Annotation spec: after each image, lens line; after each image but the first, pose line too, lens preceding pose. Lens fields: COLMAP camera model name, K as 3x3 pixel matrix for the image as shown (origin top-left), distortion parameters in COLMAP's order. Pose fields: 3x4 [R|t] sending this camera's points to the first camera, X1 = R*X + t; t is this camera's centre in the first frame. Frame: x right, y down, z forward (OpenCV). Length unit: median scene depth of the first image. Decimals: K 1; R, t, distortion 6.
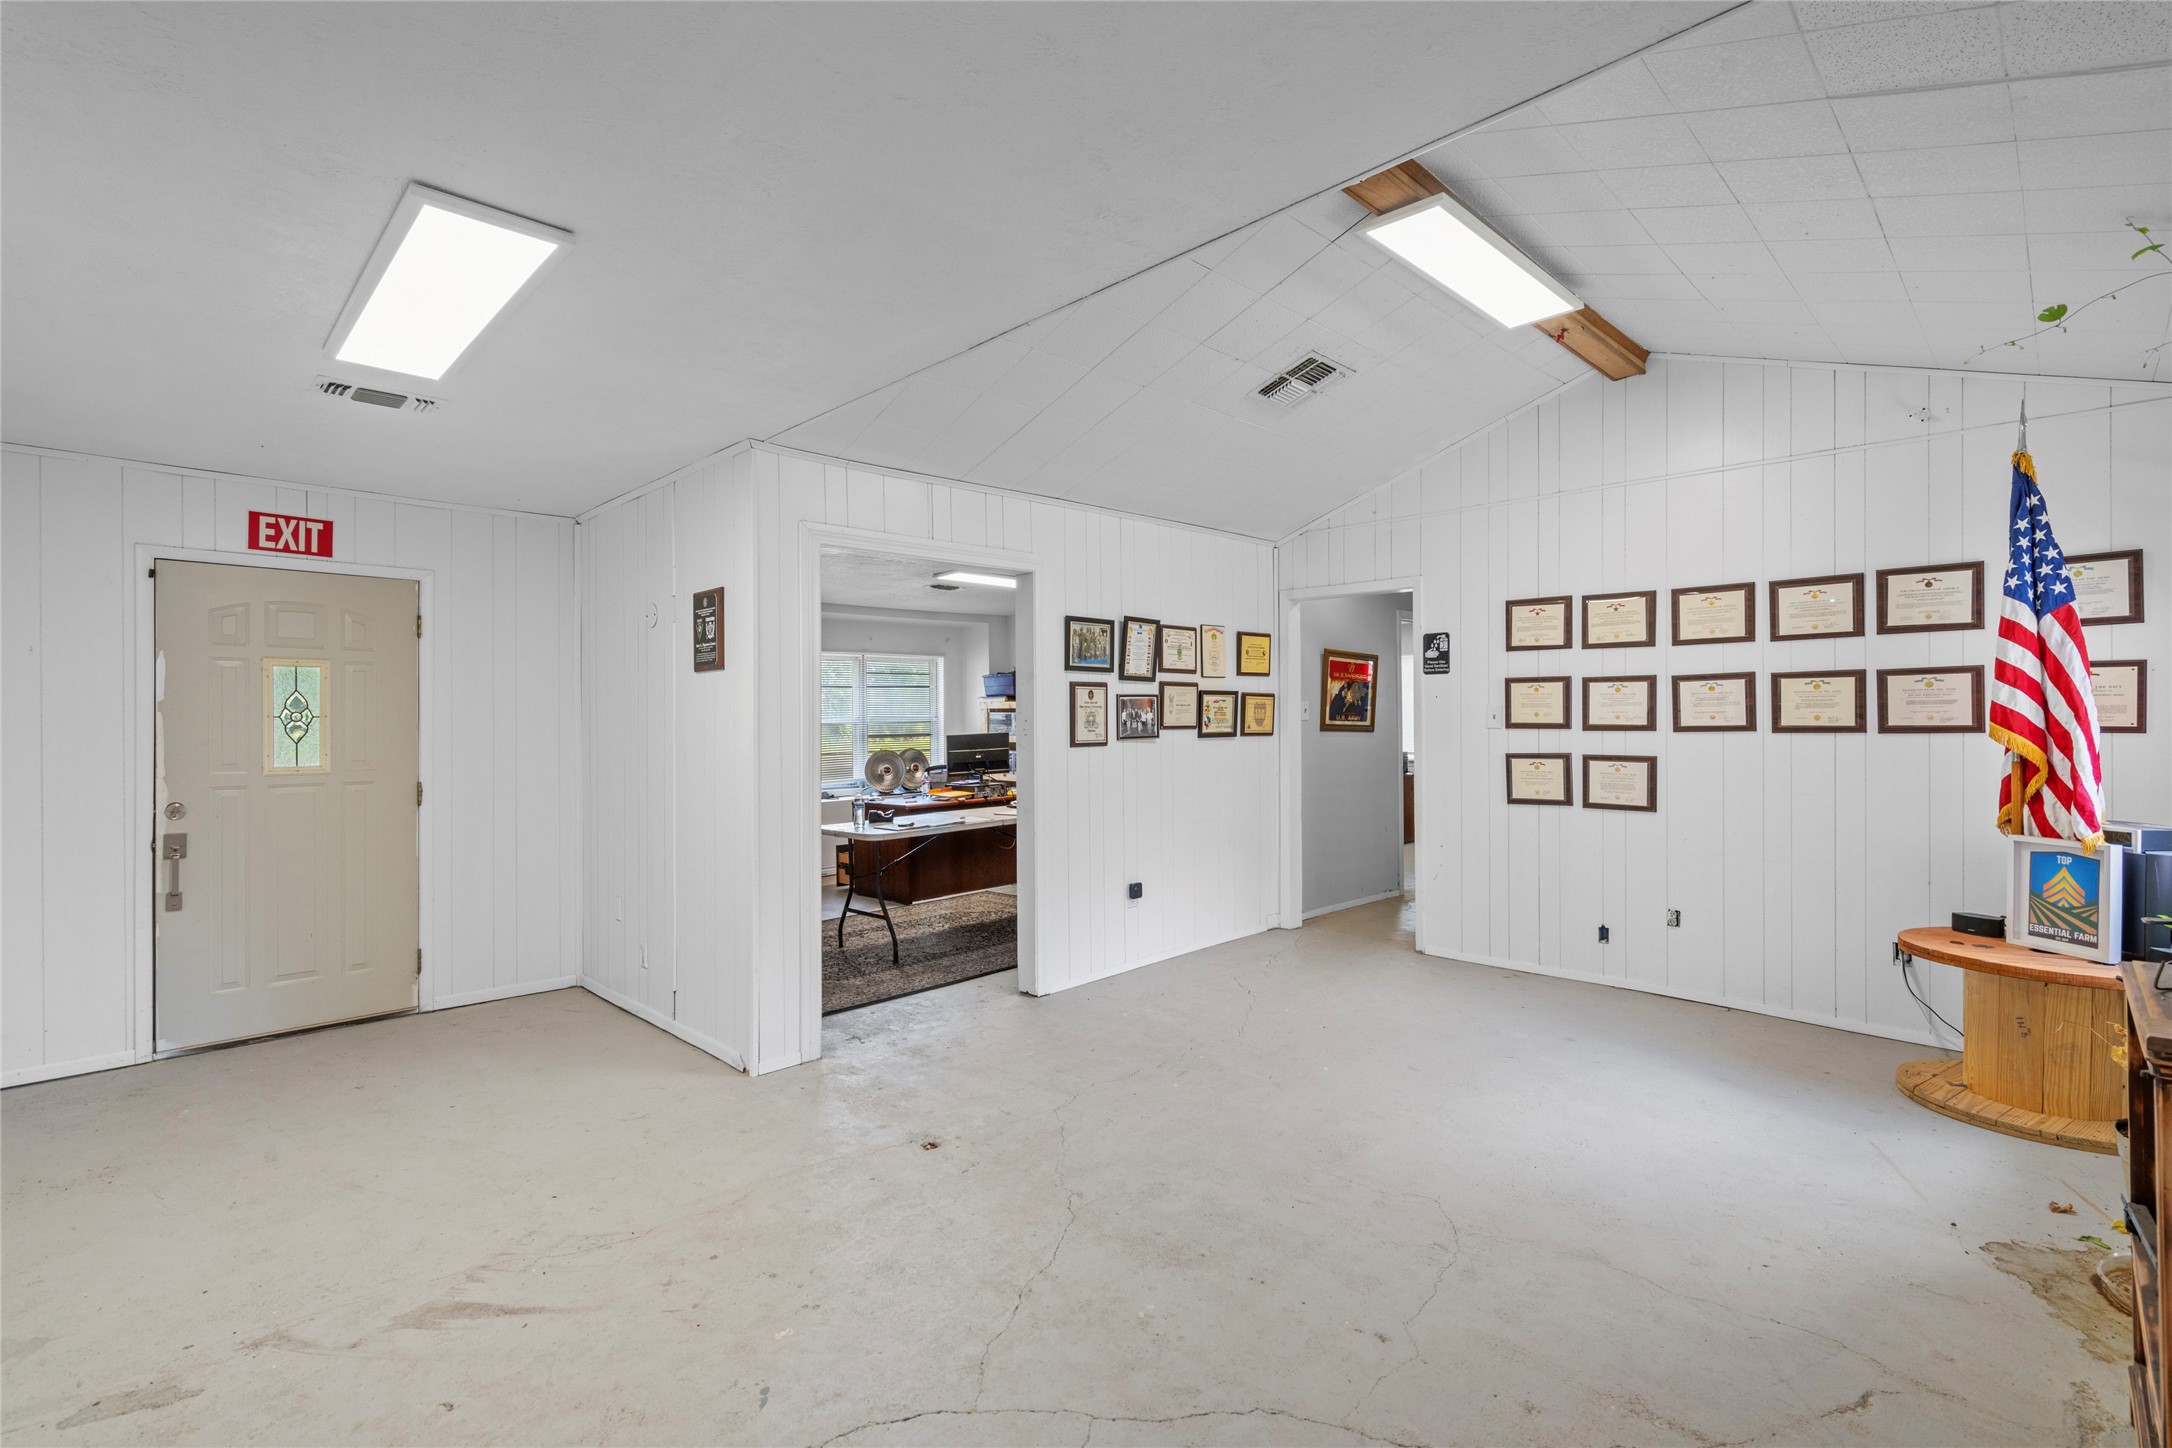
lens RADIAL K [[987.7, 0, 1080.8], [0, 987.7, 721.4], [0, 0, 1]] dist [-0.002667, -0.000568]
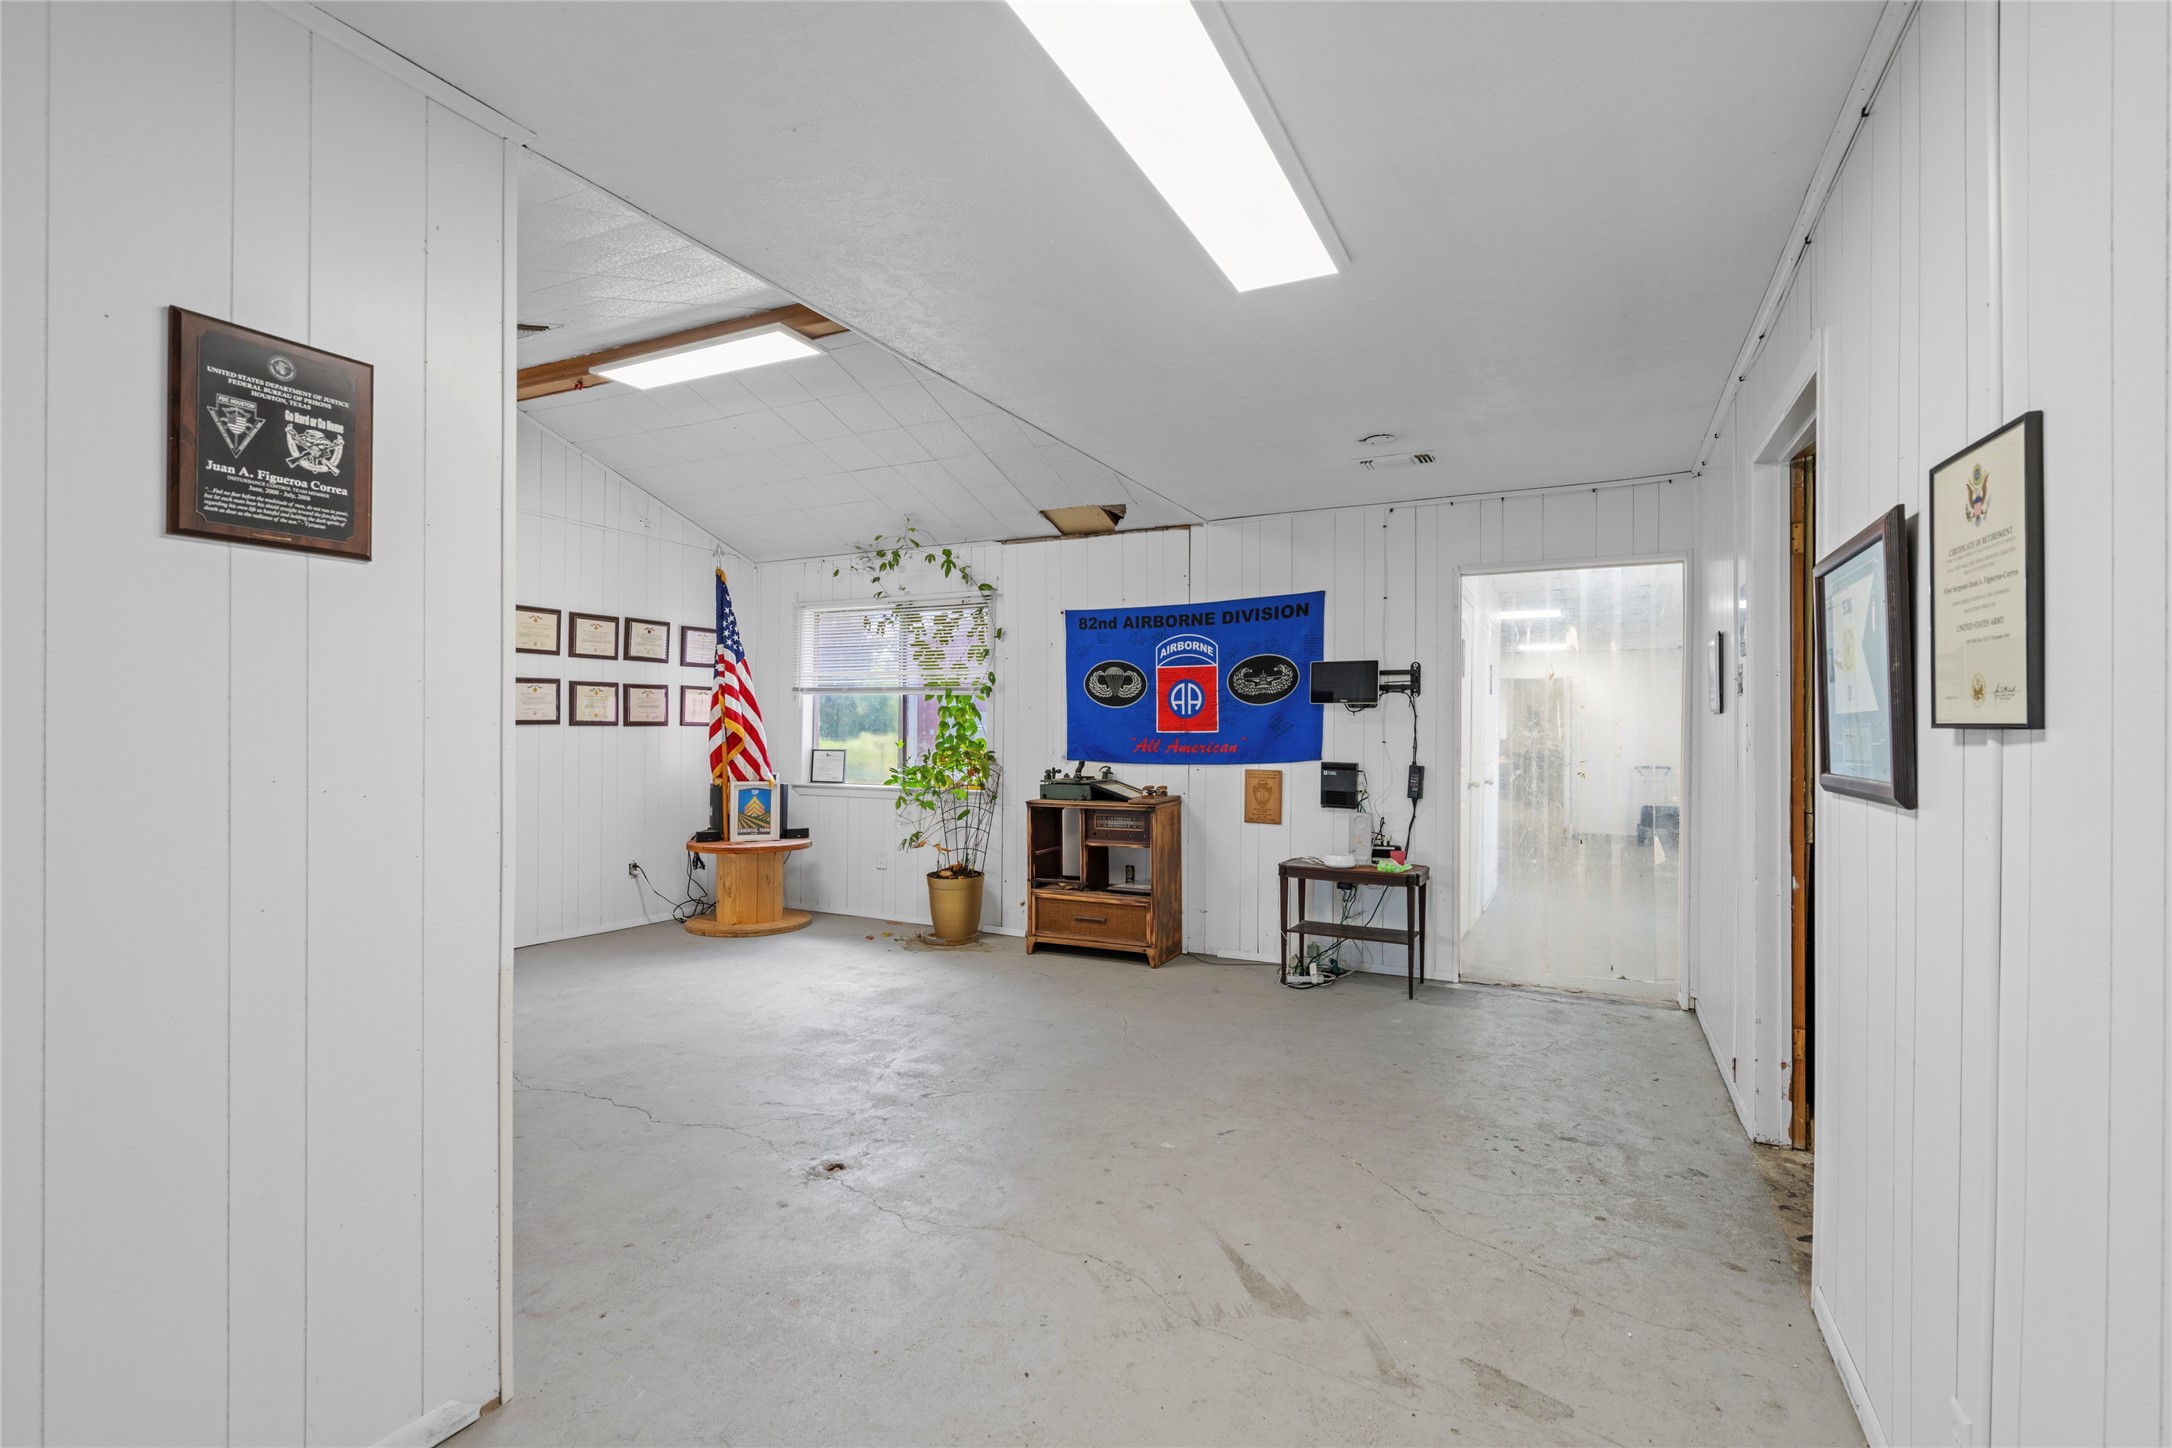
lens RADIAL K [[987.7, 0, 1082.2], [0, 987.7, 728.9], [0, 0, 1]] dist [-0.002667, -0.000568]
pose [[-0.322905, 0.001587, 0.946430, -1.070356], [-0.011340, 0.999920, -0.005545, 0.021394], [-0.946364, -0.012523, -0.322861, 1.055081]]
